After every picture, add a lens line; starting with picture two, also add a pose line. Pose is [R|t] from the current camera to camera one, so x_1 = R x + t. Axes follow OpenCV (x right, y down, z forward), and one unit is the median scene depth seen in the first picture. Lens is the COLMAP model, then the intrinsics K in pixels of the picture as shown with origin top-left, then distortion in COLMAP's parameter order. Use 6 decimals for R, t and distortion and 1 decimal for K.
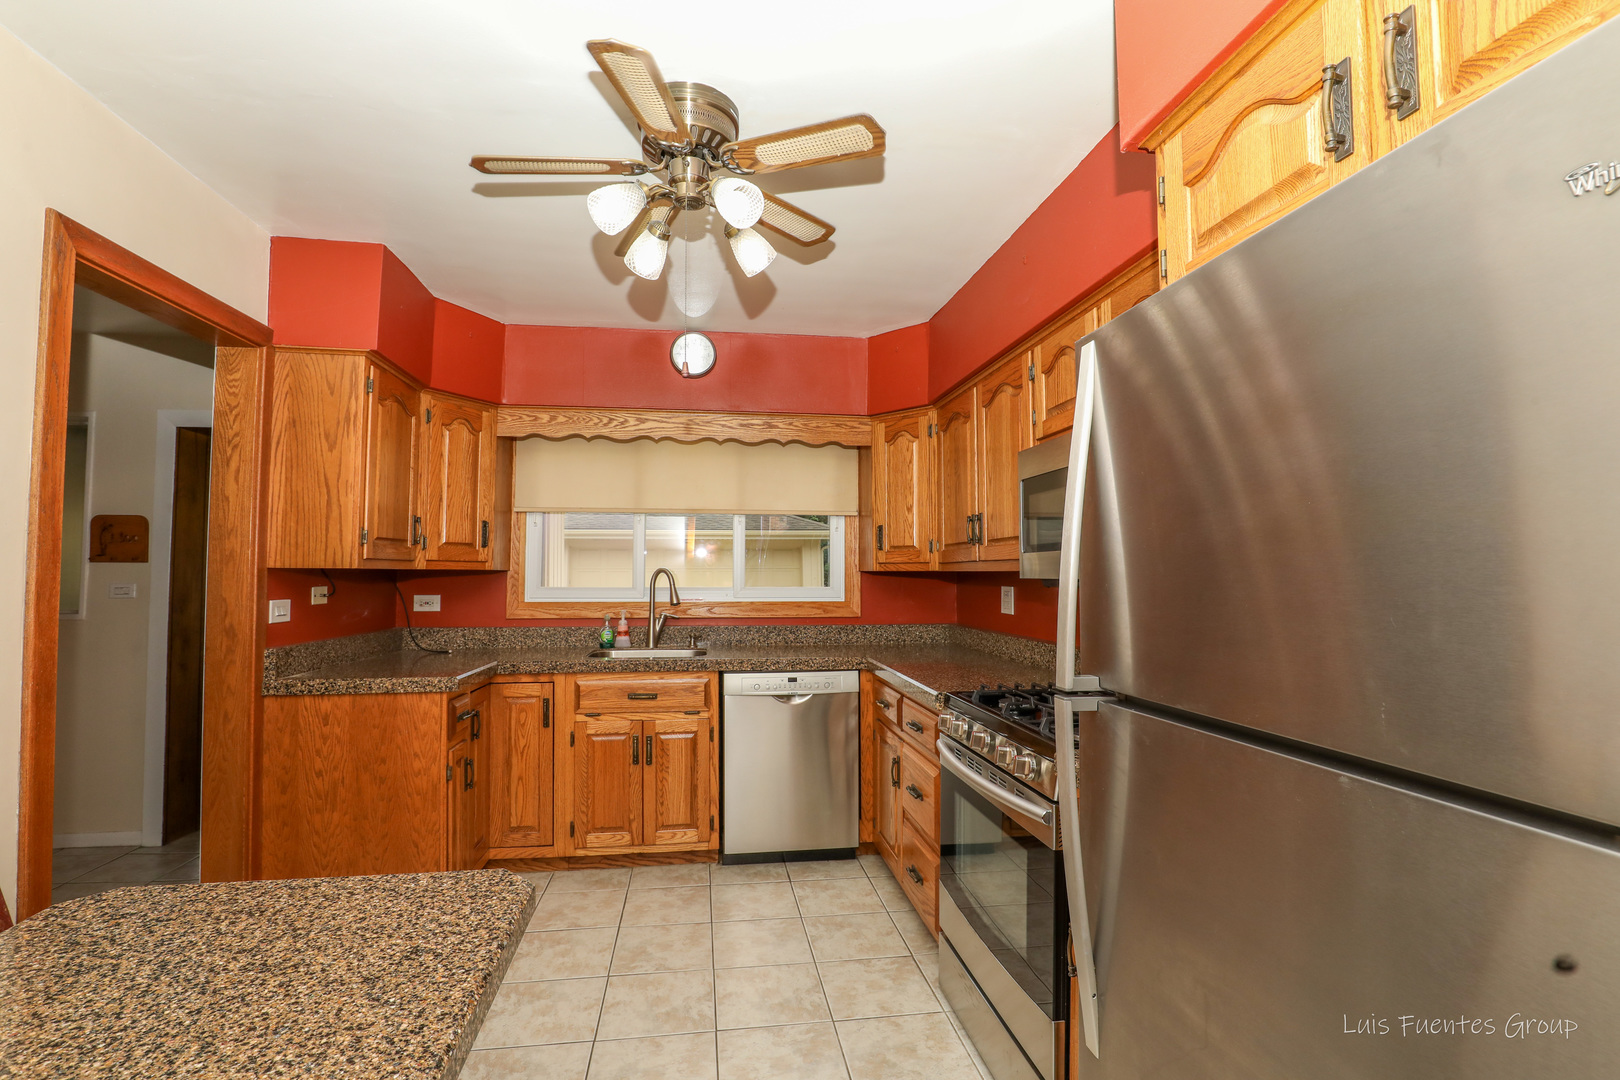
lens RADIAL K [[739.5, 0, 810.0], [0, 739.5, 540.0], [0, 0, 1]] dist [-0.042025, 0.009983]
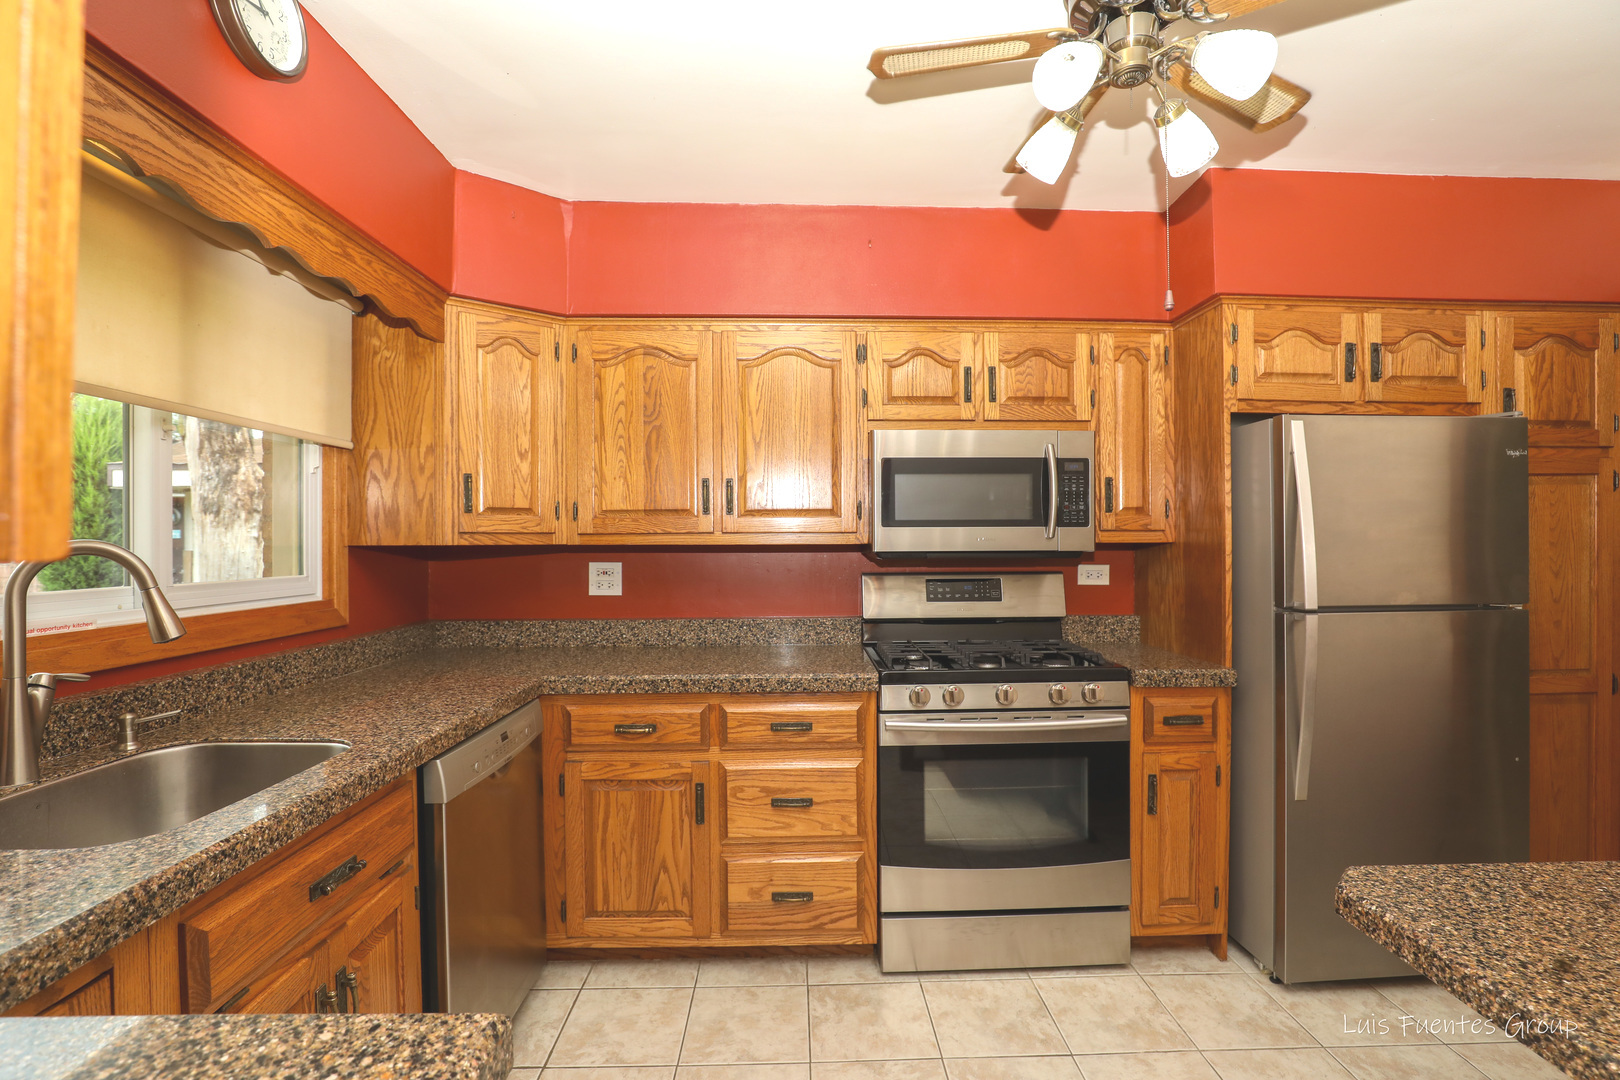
lens RADIAL K [[808.6, 0, 810.0], [0, 808.6, 540.0], [0, 0, 1]] dist [0.000075, 0.001063]
pose [[0.059927, 0.002138, 0.998200, -1.485352], [-0.033080, 0.999453, -0.000155, 0.070909], [-0.997655, -0.033011, 0.059965, 1.665553]]
